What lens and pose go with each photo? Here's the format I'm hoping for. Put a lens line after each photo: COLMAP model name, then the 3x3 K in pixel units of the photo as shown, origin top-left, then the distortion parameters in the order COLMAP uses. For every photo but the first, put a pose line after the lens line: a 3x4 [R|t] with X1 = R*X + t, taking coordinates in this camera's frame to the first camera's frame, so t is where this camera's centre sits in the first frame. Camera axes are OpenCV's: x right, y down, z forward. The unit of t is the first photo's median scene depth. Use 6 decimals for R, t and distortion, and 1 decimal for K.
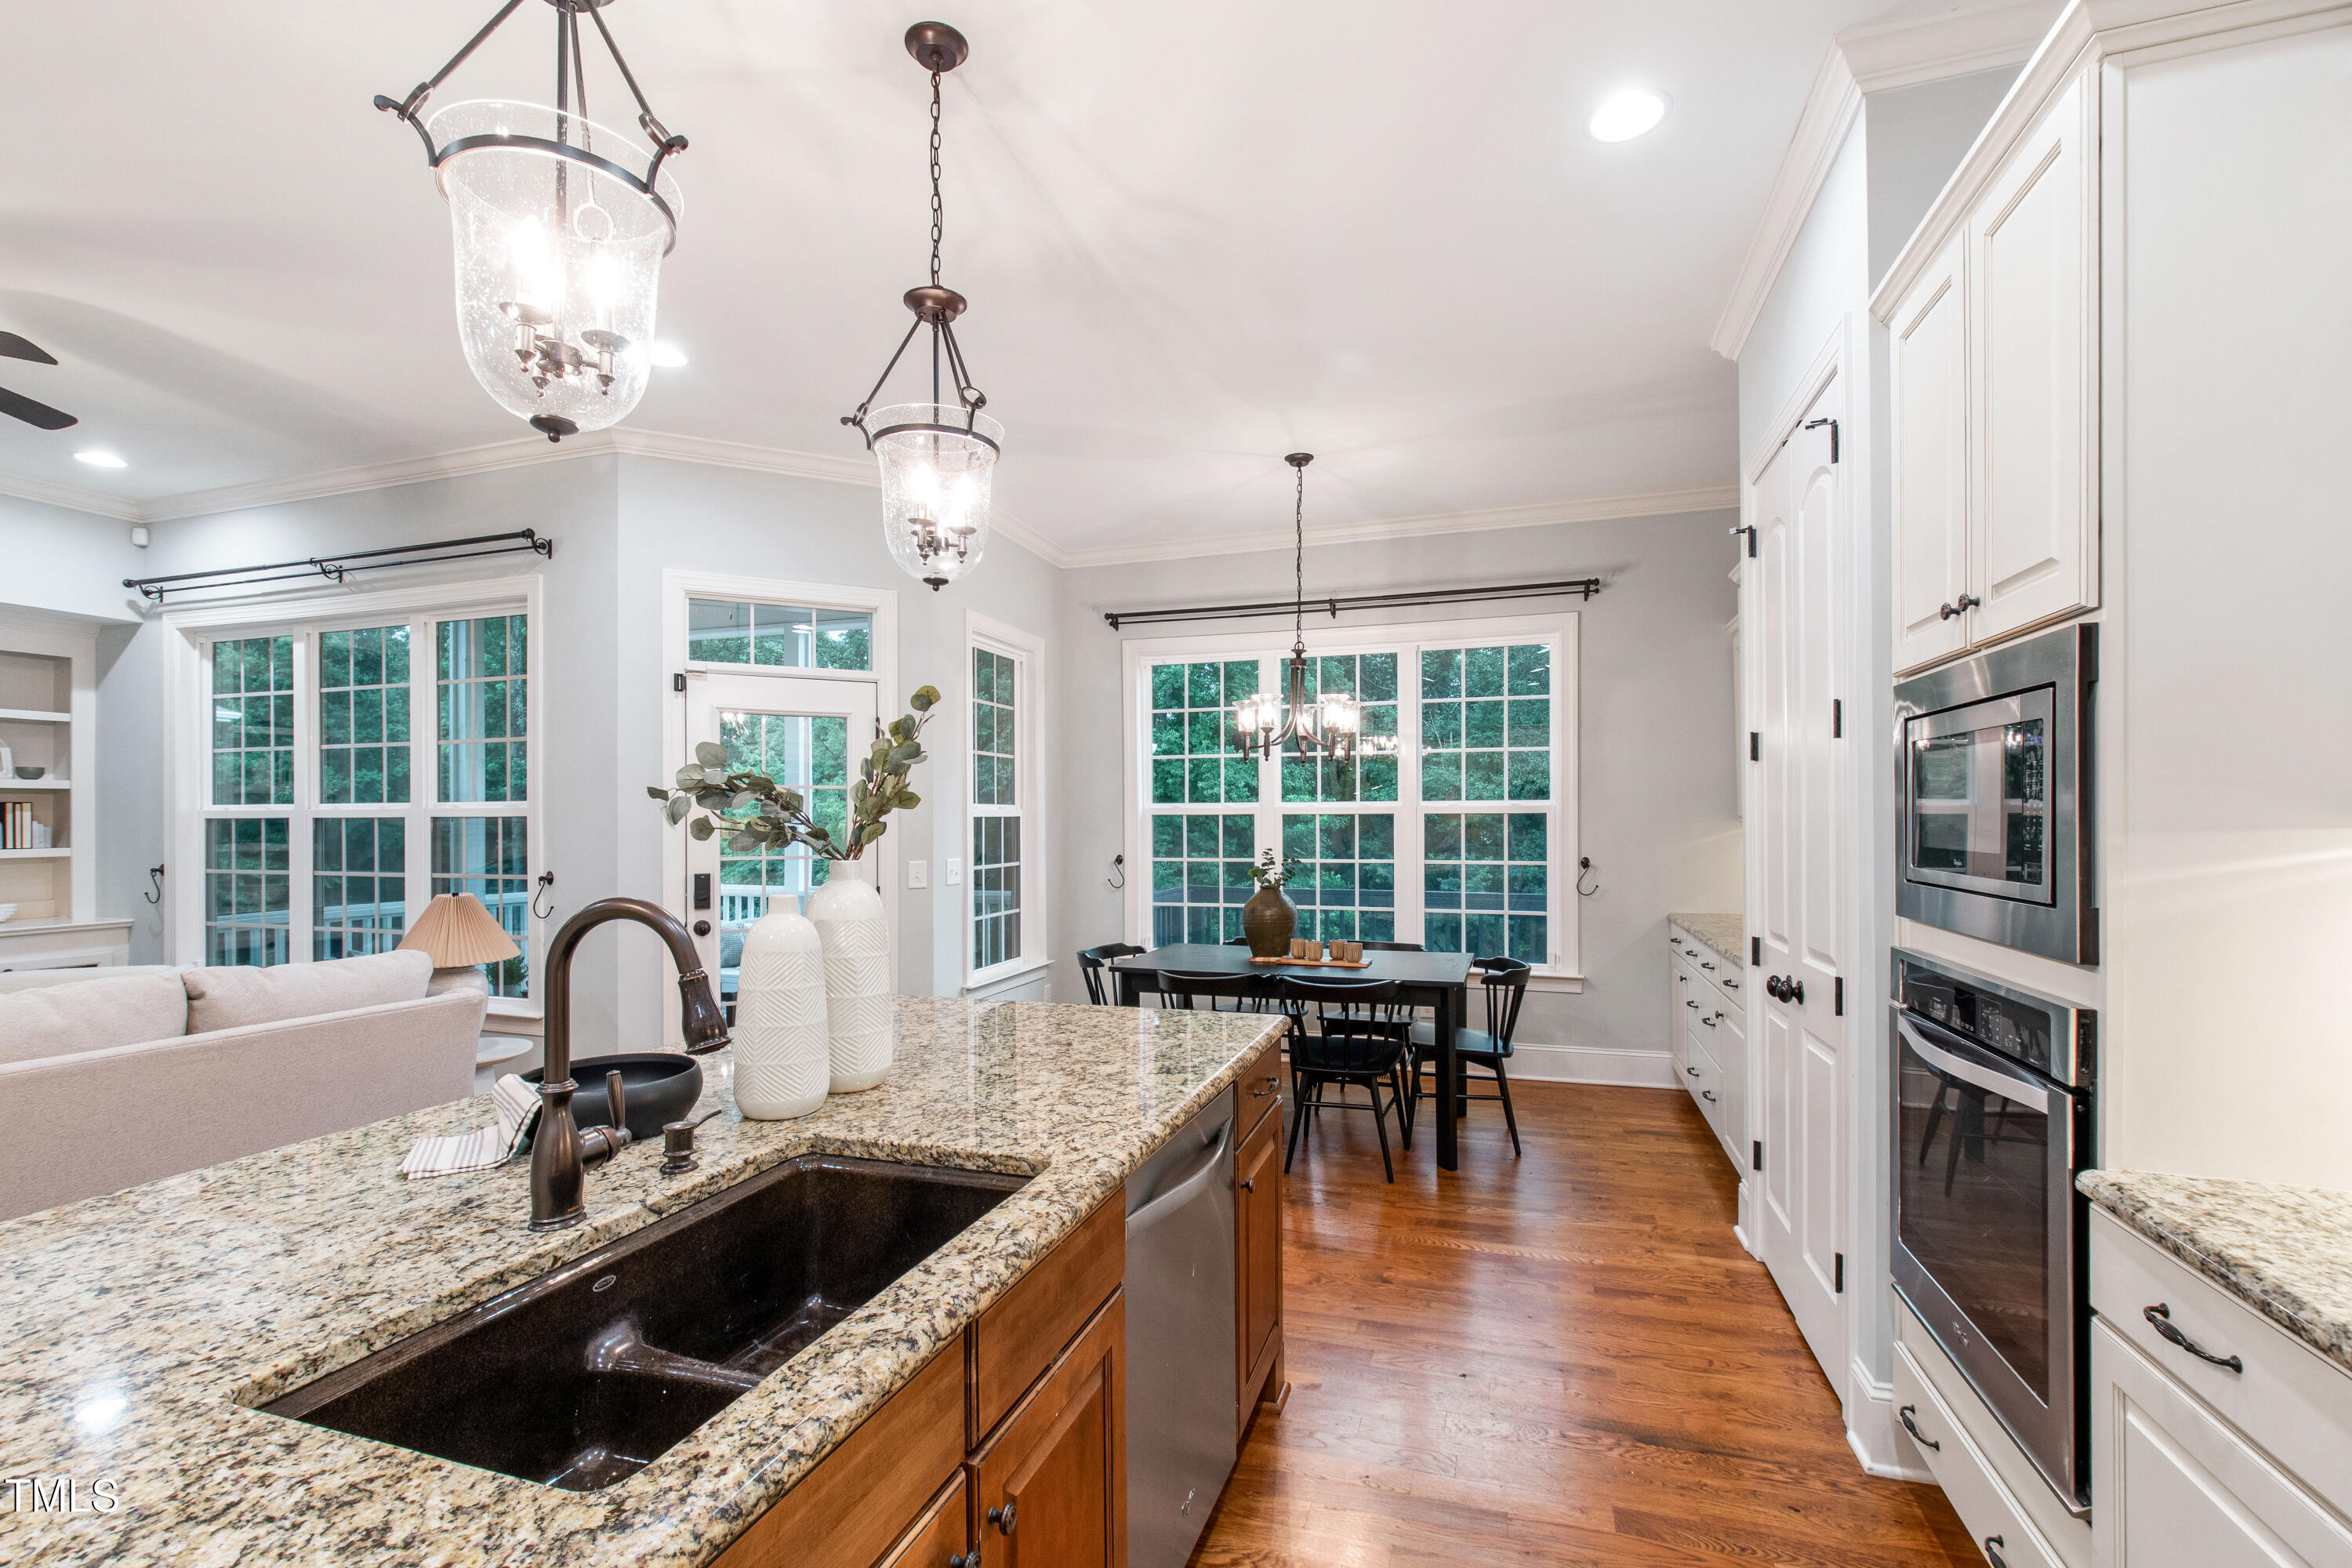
lens RADIAL K [[1052.0, 0, 1176.0], [0, 1052.0, 784.0], [0, 0, 1]] dist [0.001112, 0.000280]
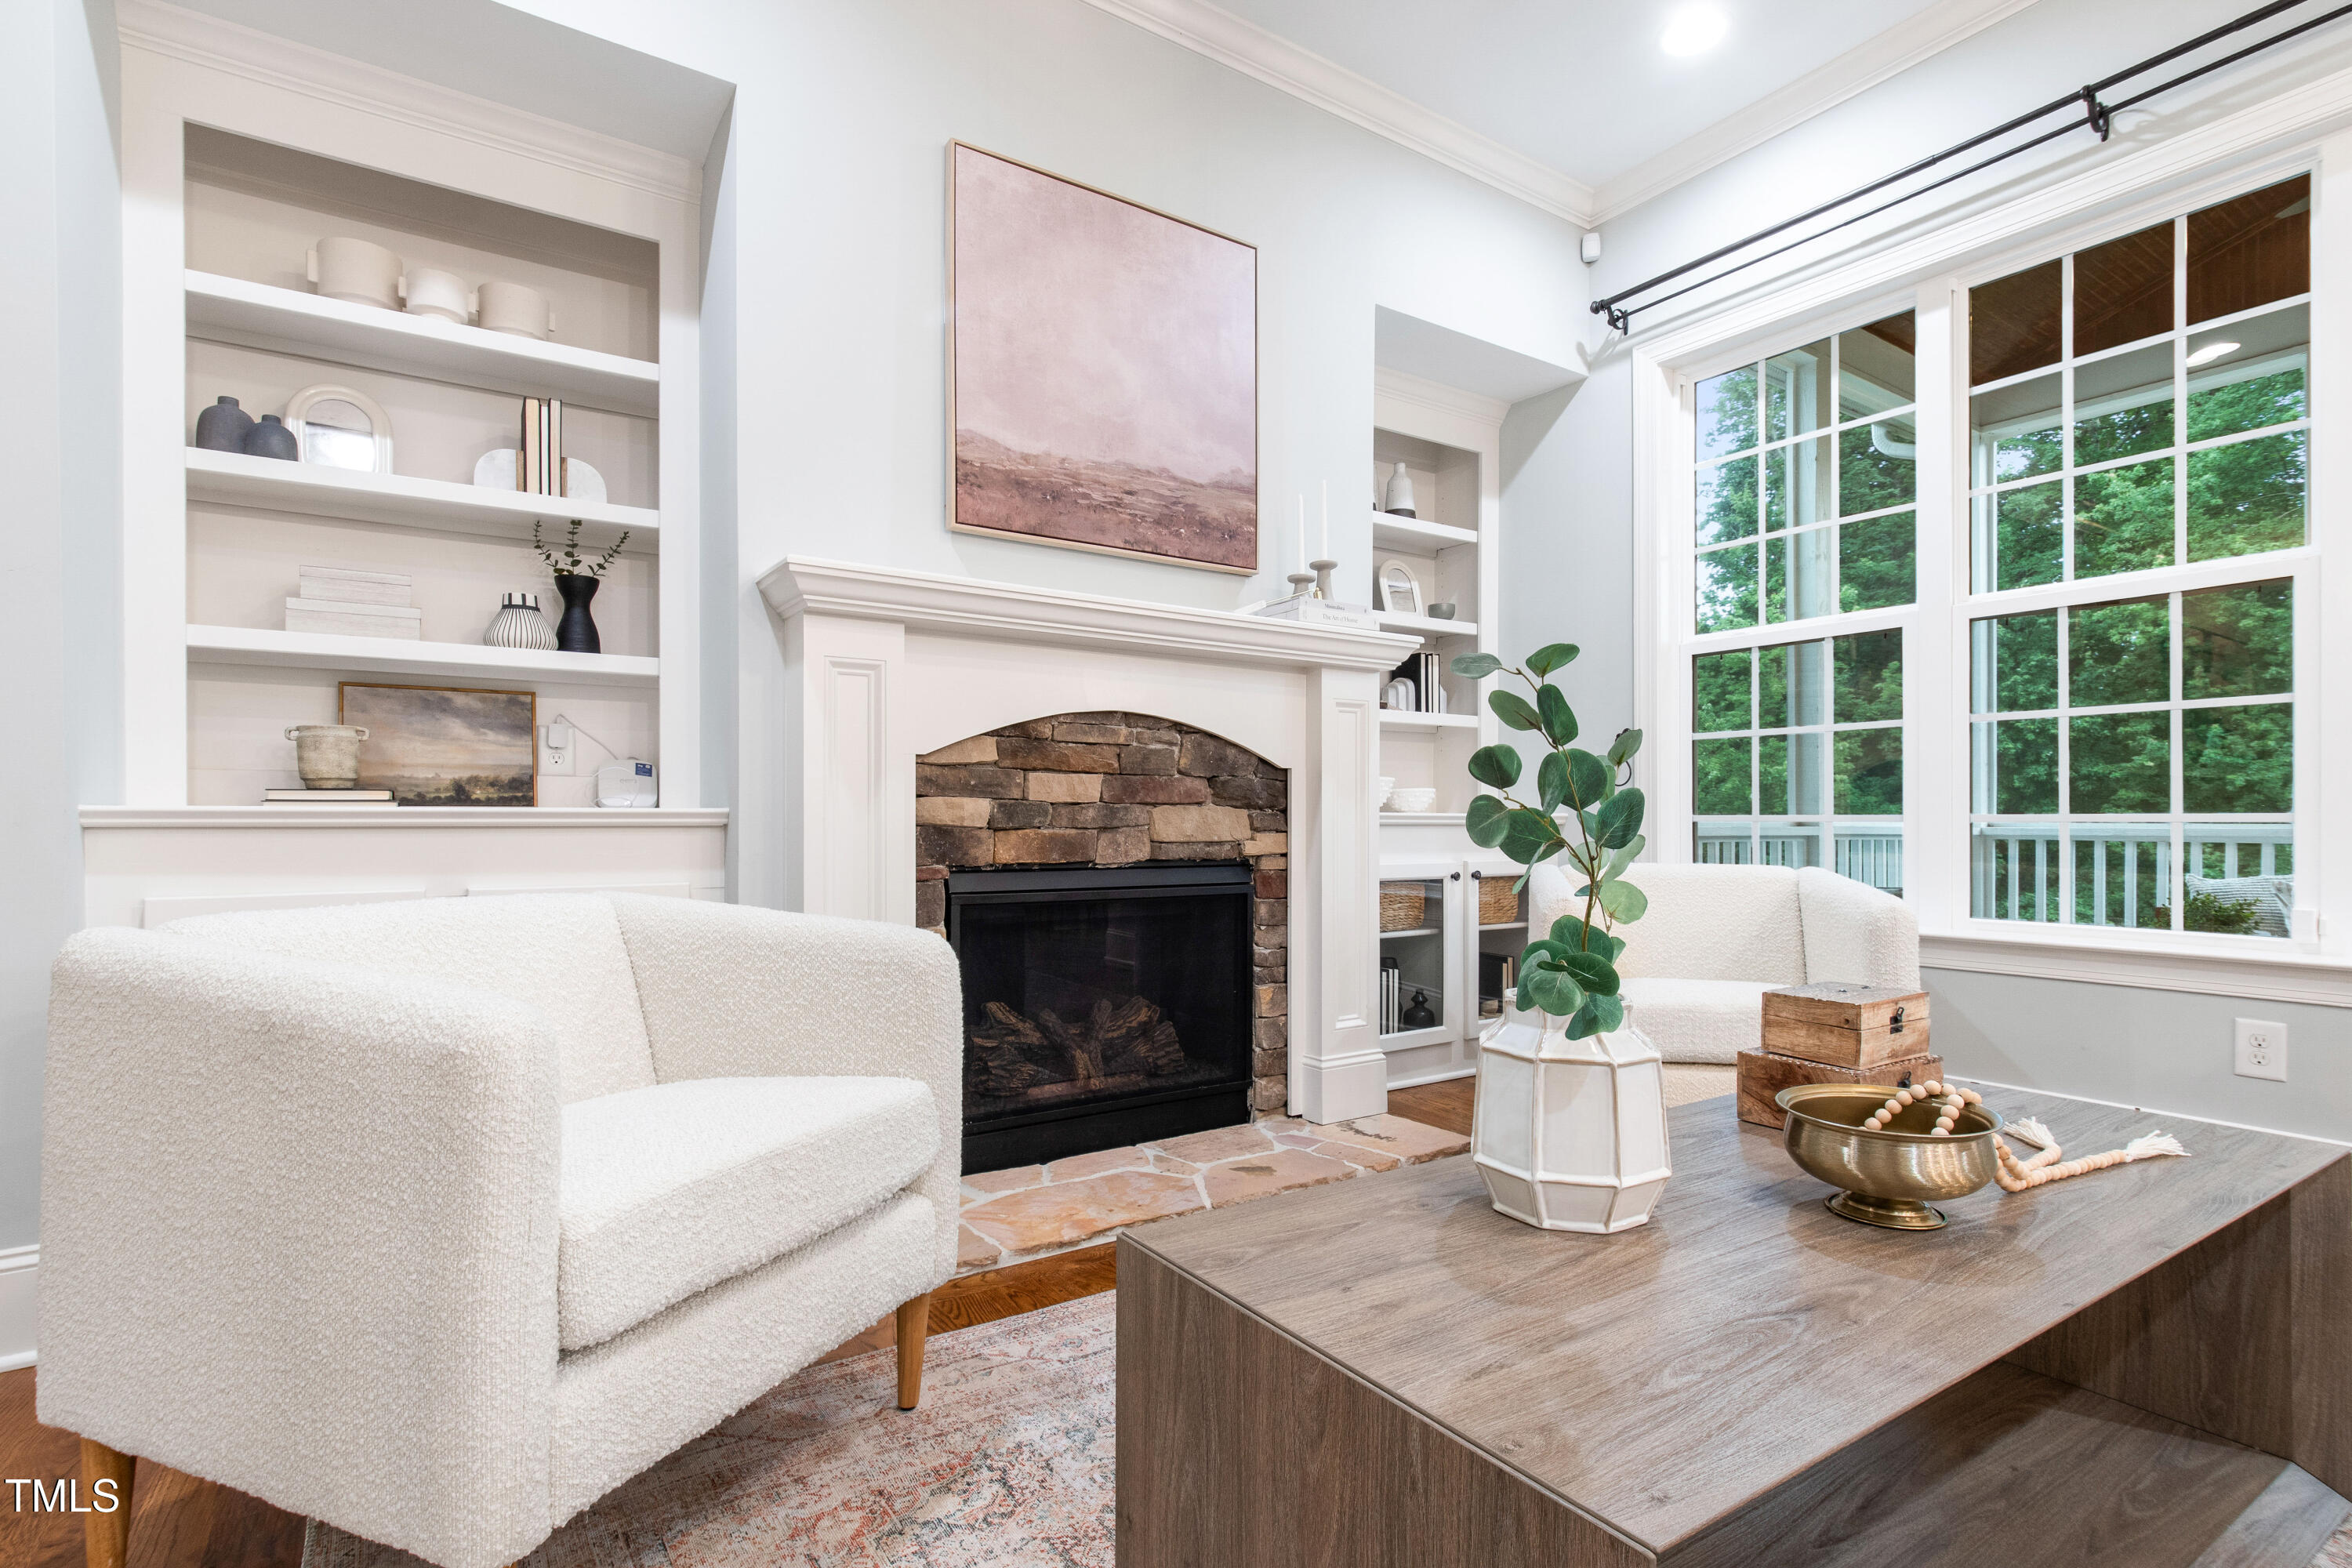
lens RADIAL K [[1138.7, 0, 1174.9], [0, 1138.7, 818.5], [0, 0, 1]] dist [-0.000772, -0.000372]
pose [[0.783838, 0.004062, -0.620952, -0.742563], [0.020934, 0.999237, 0.032961, 0.103936], [0.620612, -0.038835, 0.783156, 0.250331]]
